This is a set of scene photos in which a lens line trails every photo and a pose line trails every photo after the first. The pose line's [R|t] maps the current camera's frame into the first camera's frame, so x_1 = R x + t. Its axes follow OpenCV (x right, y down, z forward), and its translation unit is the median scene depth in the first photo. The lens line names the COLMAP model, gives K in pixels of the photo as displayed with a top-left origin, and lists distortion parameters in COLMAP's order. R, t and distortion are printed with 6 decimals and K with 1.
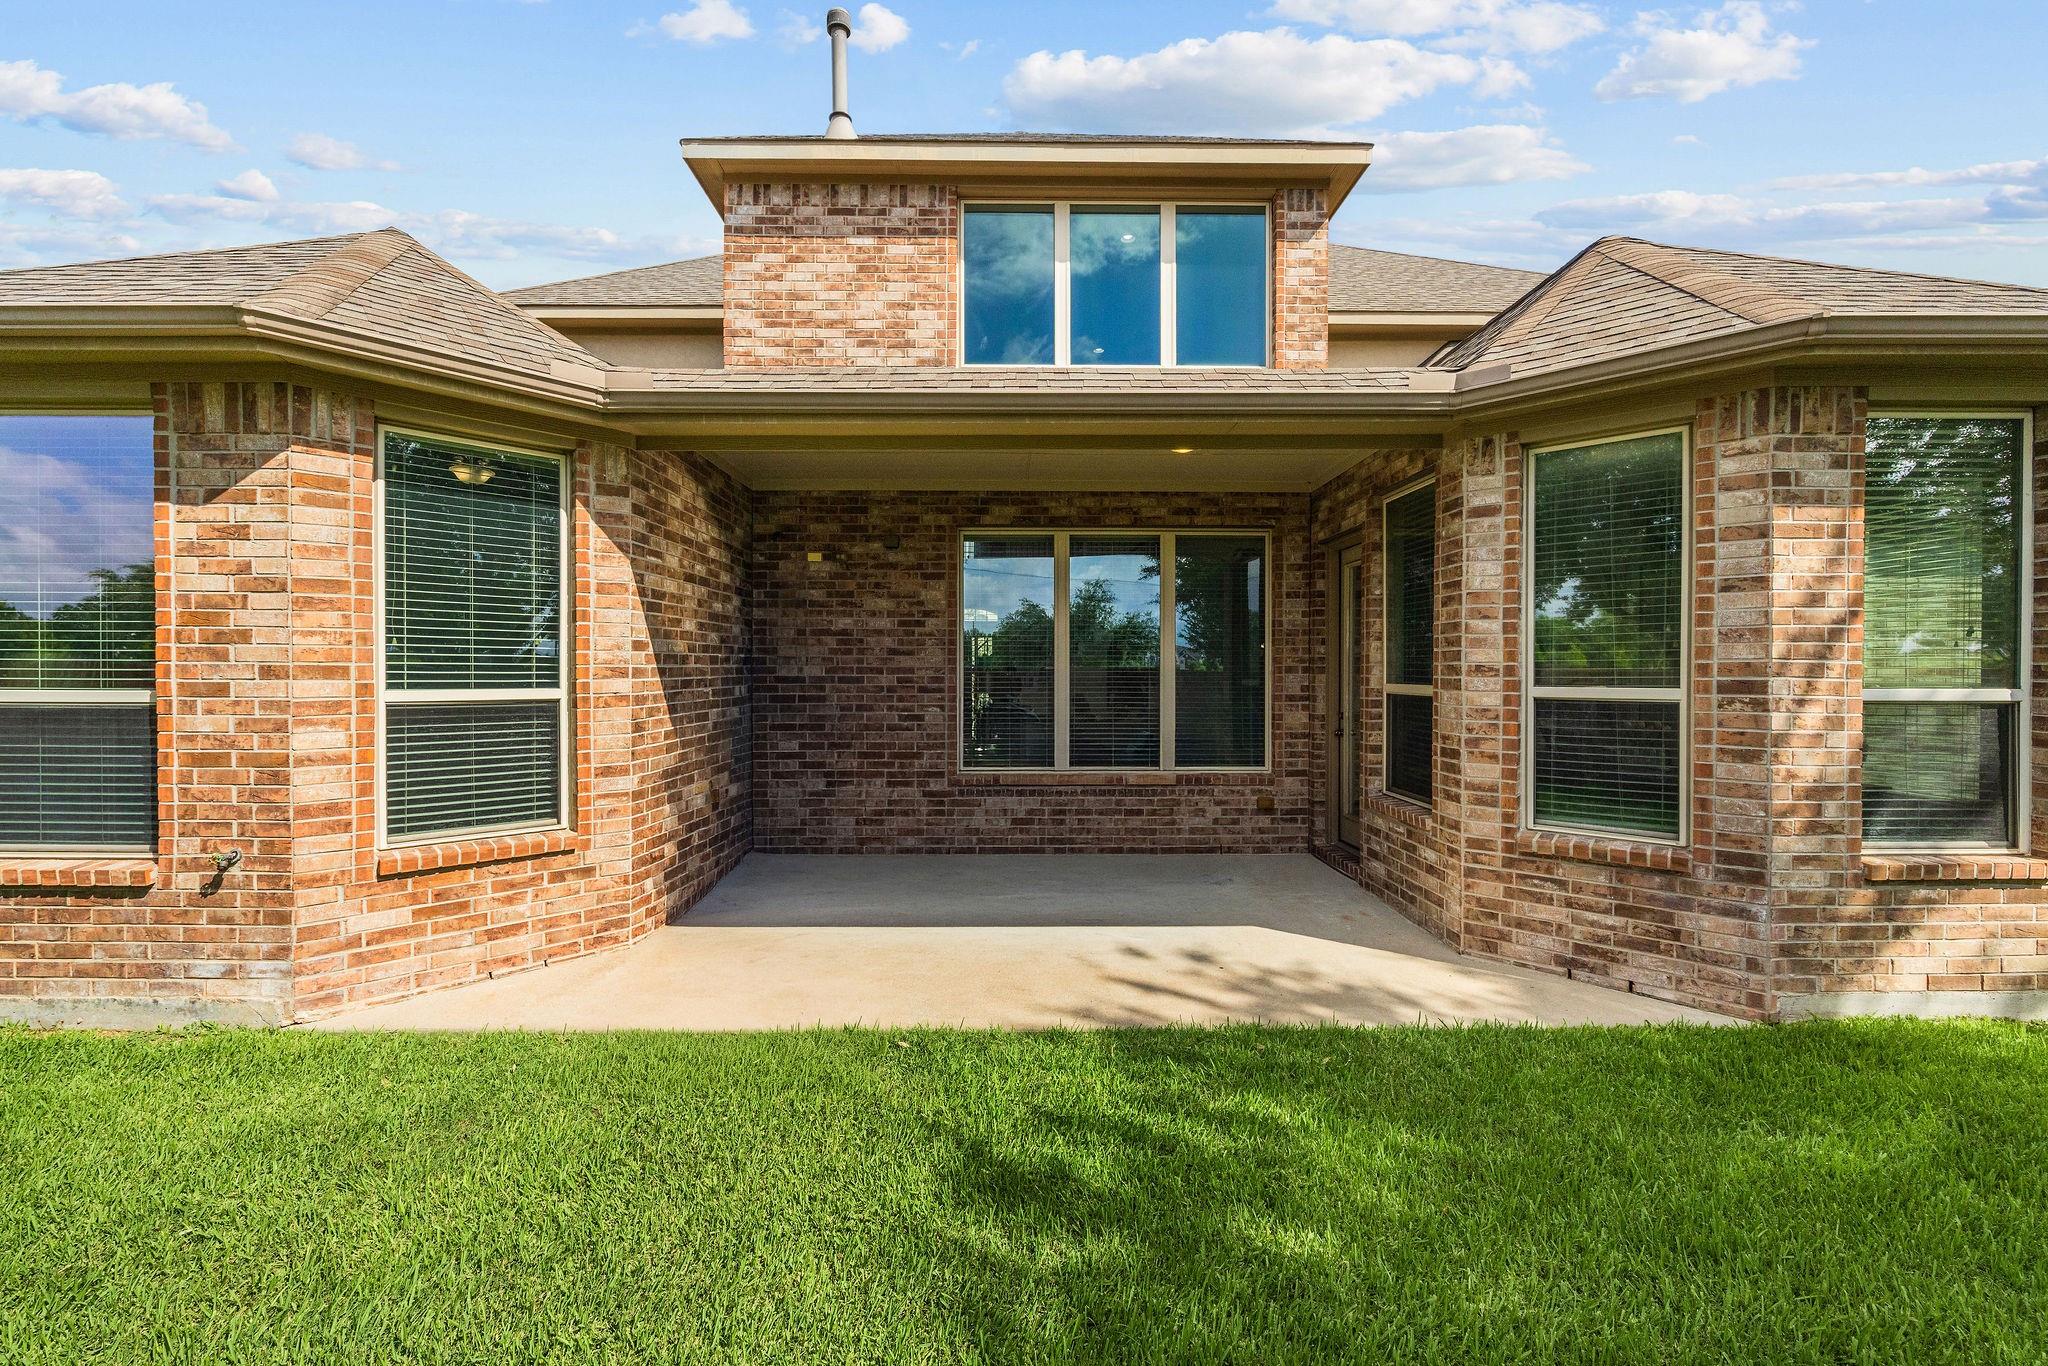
lens RADIAL K [[843.2, 0, 1023.1], [0, 843.2, 672.0], [0, 0, 1]] dist [-0.002230, -0.000179]
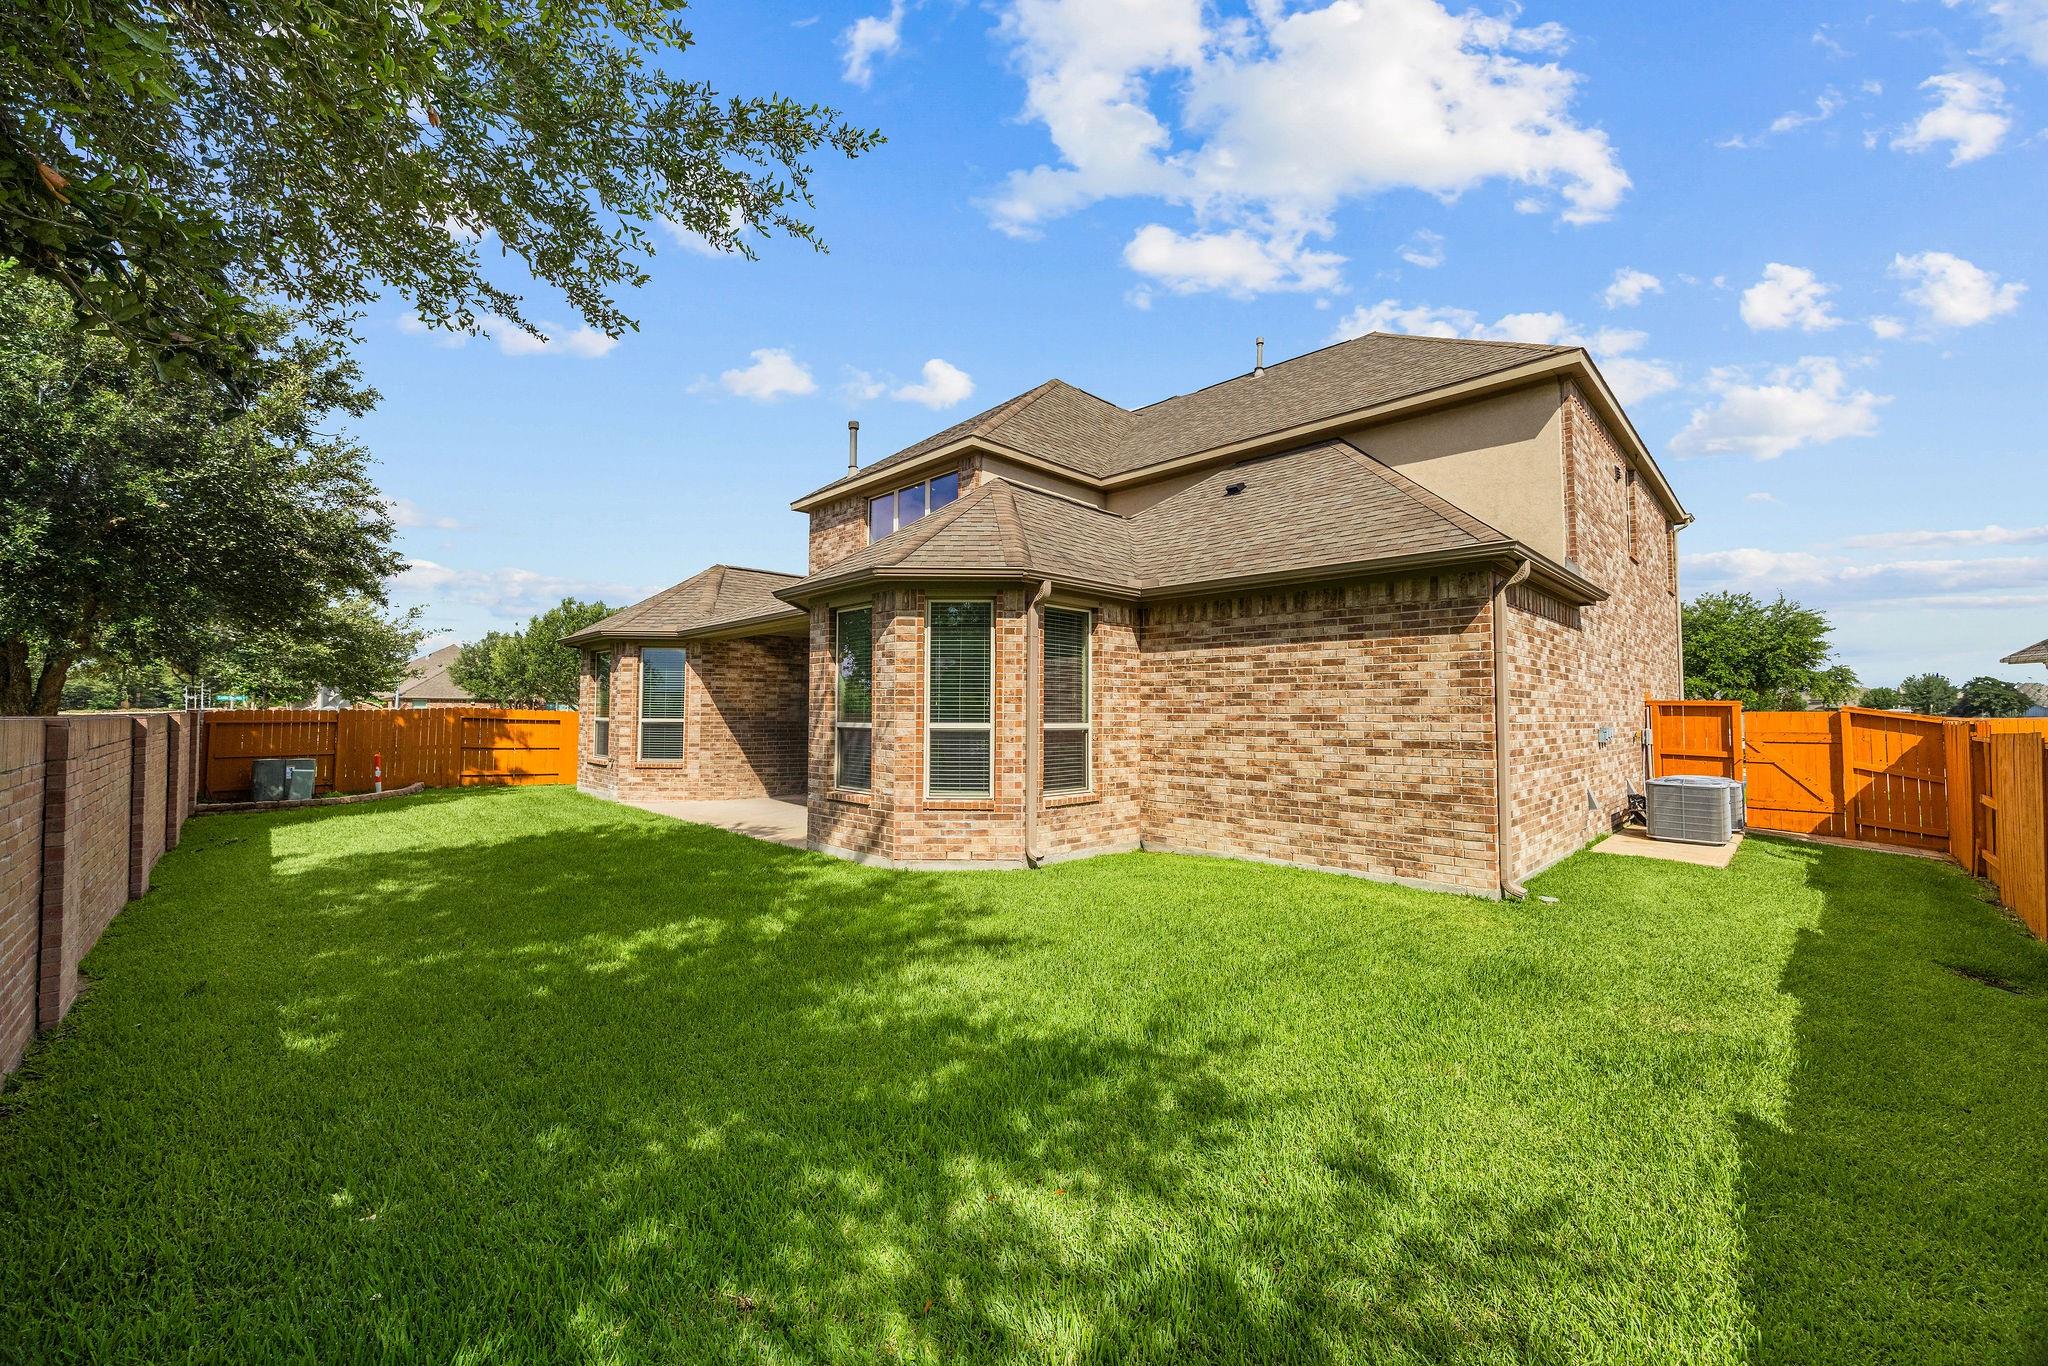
lens RADIAL K [[843.2, 0, 1027.1], [0, 843.2, 669.8], [0, 0, 1]] dist [-0.002230, -0.000179]
pose [[0.671000, -0.035293, -0.740617, 2.772035], [-0.005800, 0.998586, -0.052841, -0.005531], [0.741435, 0.039752, 0.669847, -0.214139]]
